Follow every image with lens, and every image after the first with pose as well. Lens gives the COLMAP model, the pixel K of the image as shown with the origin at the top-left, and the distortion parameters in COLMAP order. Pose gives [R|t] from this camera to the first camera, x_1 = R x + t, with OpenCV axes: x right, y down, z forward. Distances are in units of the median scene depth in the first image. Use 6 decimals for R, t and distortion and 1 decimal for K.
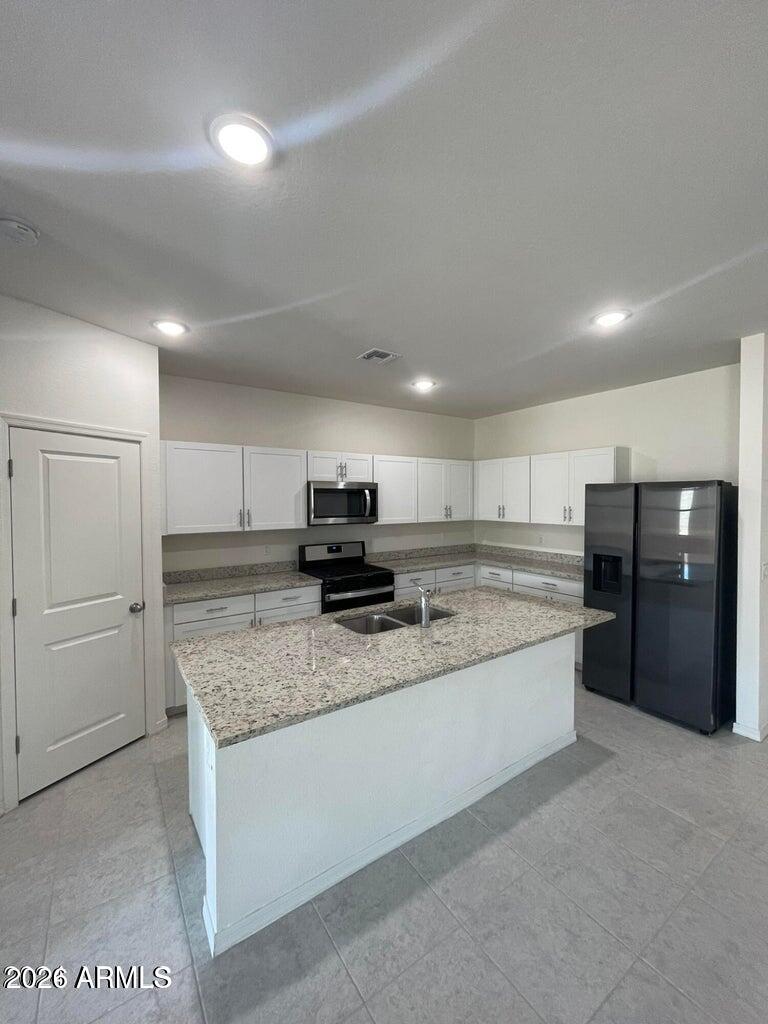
lens RADIAL K [[409.3, 0, 384.0], [0, 409.3, 512.0], [0, 0, 1]] dist [-0.000024, -0.000024]
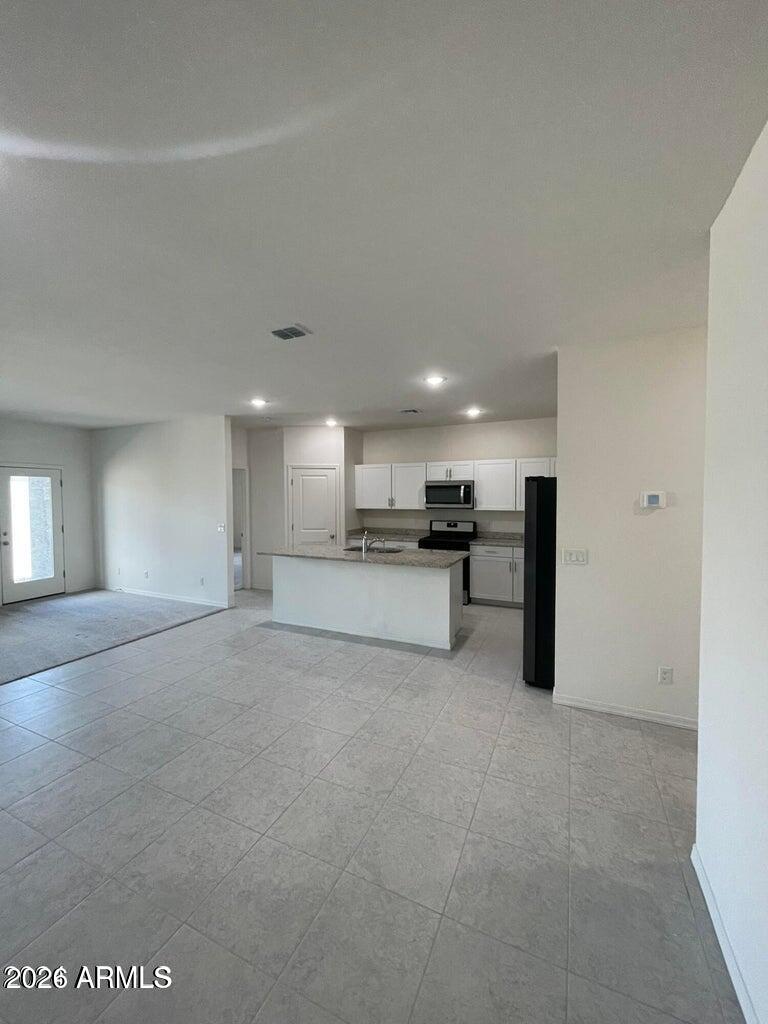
lens RADIAL K [[409.3, 0, 384.0], [0, 409.3, 512.0], [0, 0, 1]] dist [-0.000024, -0.000024]
pose [[0.505184, 0.032684, -0.862393, 1.280391], [-0.027899, 0.999379, 0.021532, 0.020475], [0.862561, 0.013183, 0.505782, 0.017238]]
